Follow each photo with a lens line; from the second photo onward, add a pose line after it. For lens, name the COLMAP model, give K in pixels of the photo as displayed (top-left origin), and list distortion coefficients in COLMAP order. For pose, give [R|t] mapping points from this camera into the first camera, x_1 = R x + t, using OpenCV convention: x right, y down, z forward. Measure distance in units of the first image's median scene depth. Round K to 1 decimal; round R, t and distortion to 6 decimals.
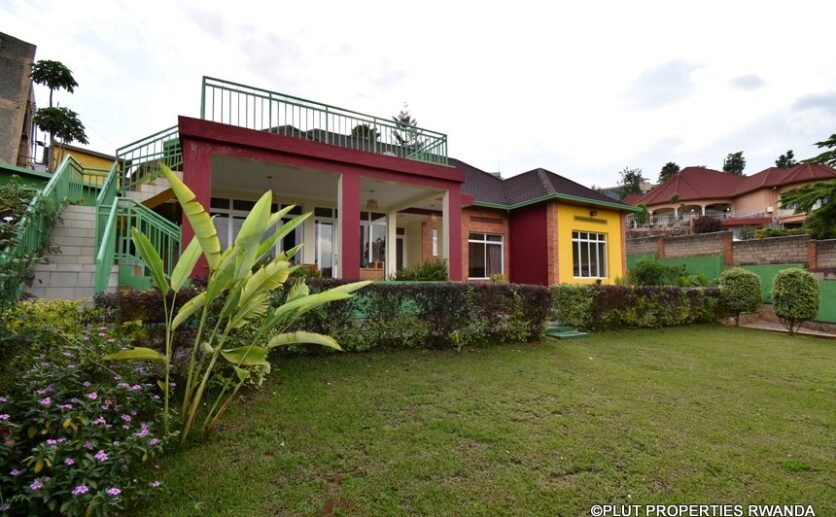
lens RADIAL K [[371.9, 0, 414.8], [0, 371.9, 260.9], [0, 0, 1]] dist [0.003707, -0.004631]
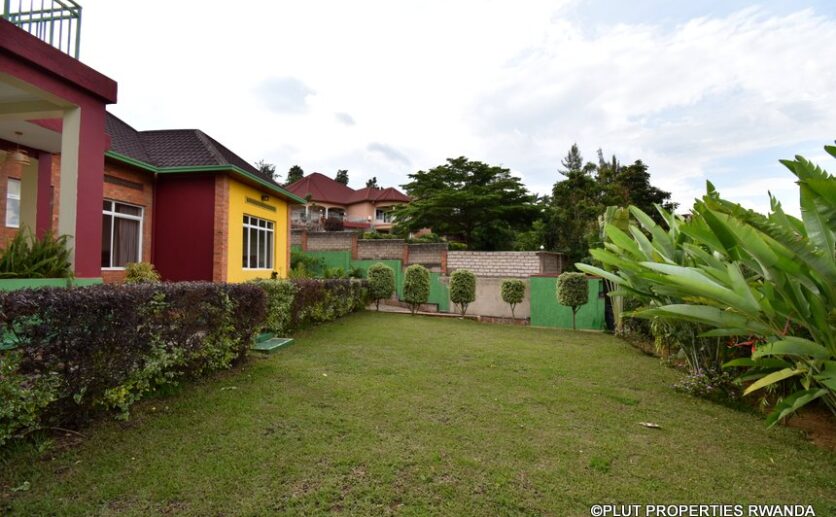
lens RADIAL K [[371.9, 0, 424.1], [0, 371.9, 257.5], [0, 0, 1]] dist [0.003707, -0.004631]
pose [[0.576388, 0.036604, 0.816356, -0.030124], [-0.055683, 0.998434, -0.005453, 0.000031], [-0.815277, -0.042315, 0.577523, 0.161269]]
